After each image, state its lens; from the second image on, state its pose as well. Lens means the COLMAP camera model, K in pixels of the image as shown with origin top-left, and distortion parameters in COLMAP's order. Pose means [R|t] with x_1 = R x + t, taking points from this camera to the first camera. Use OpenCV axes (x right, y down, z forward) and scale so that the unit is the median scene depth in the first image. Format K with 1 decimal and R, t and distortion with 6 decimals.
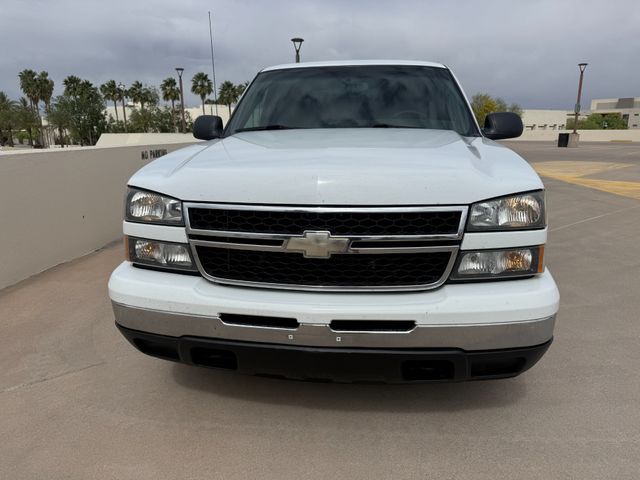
lens RADIAL K [[448.5, 0, 320.3], [0, 448.5, 241.4], [0, 0, 1]] dist [0.029453, -0.037227]
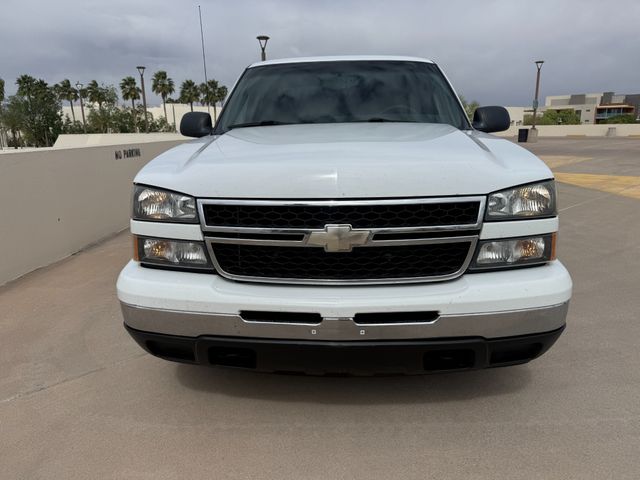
lens RADIAL K [[448.5, 0, 316.3], [0, 448.5, 240.2], [0, 0, 1]] dist [0.029453, -0.037227]
pose [[0.997518, -0.027249, 0.064918, -0.085406], [0.027199, 0.999629, 0.001658, 0.006150], [-0.064940, 0.000112, 0.997889, 0.008100]]
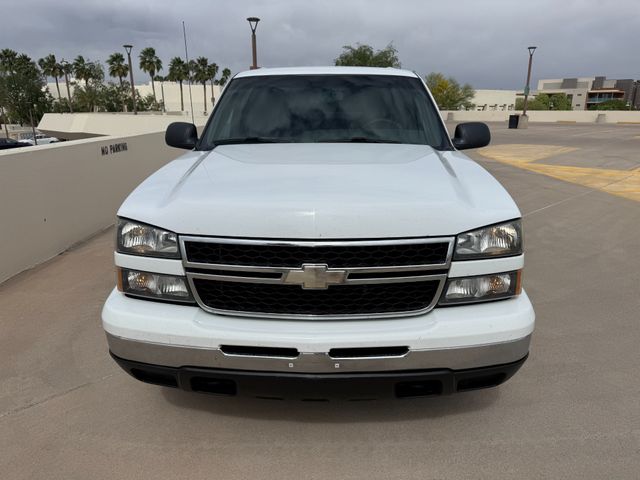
lens RADIAL K [[448.5, 0, 320.3], [0, 448.5, 241.6], [0, 0, 1]] dist [0.029453, -0.037227]
pose [[0.995516, -0.023342, 0.091667, -0.062371], [0.019108, 0.998721, 0.046802, -0.087171], [-0.092642, -0.044841, 0.994689, -0.024511]]
